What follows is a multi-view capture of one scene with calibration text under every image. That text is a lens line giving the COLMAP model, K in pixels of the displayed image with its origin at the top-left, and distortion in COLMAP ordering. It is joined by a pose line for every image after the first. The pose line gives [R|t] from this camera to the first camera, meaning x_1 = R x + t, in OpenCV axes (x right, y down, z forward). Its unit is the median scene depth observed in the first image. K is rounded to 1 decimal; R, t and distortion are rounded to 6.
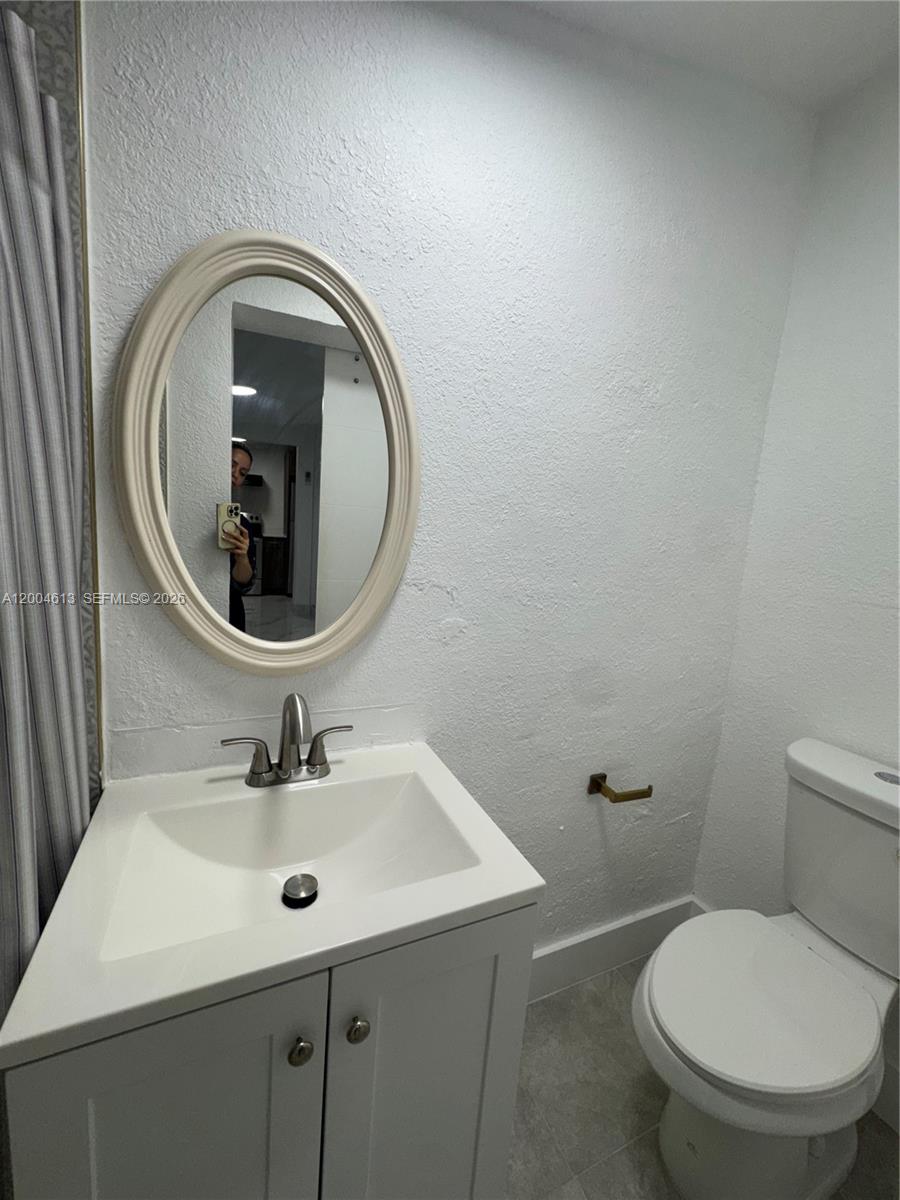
lens RADIAL K [[481.9, 0, 449.1], [0, 481.9, 600.0], [0, 0, 1]] dist [-0.001312, 0.000513]
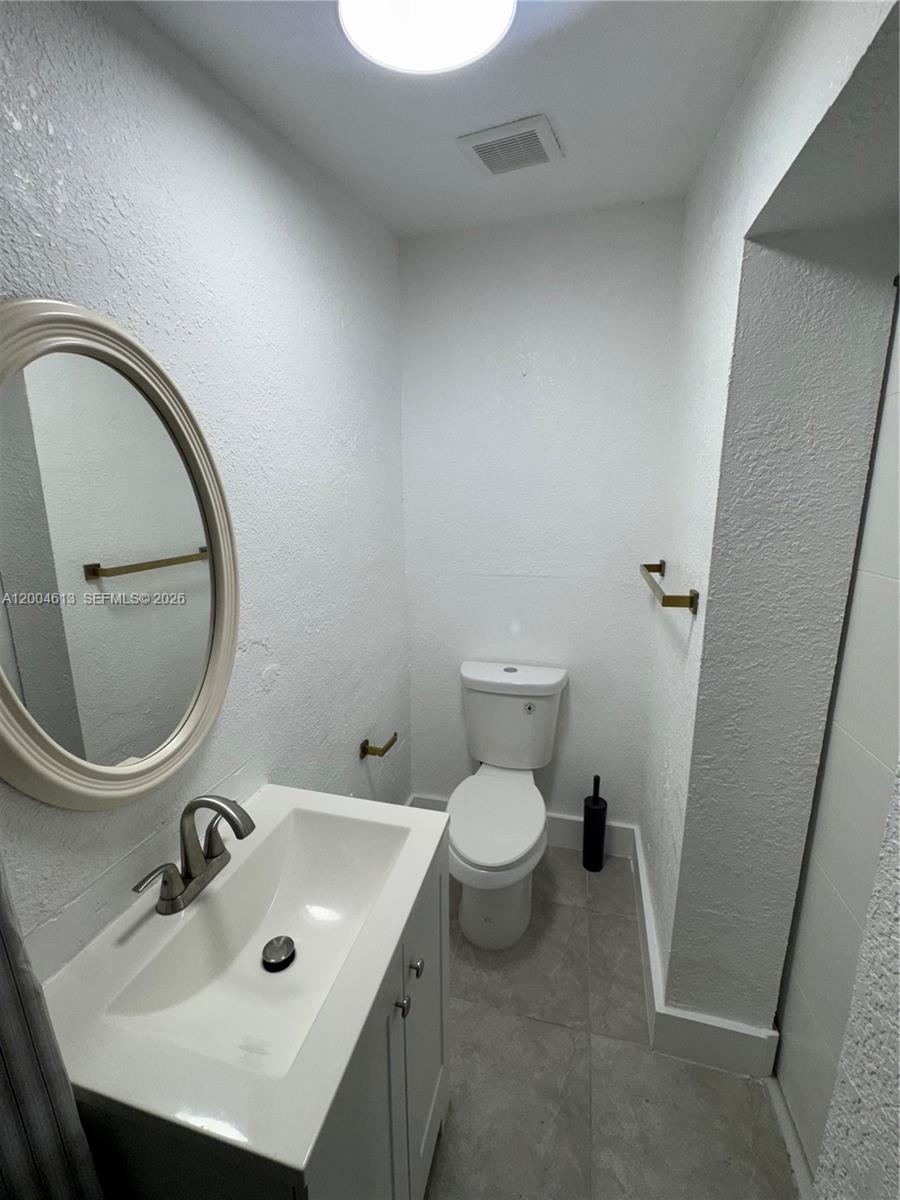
lens RADIAL K [[481.9, 0, 449.0], [0, 481.9, 604.4], [0, 0, 1]] dist [-0.001312, 0.000513]
pose [[0.633219, -0.238769, 0.736222, -0.504371], [0.171572, 0.970863, 0.167298, -0.210420], [-0.754716, 0.020379, 0.655735, -0.020313]]
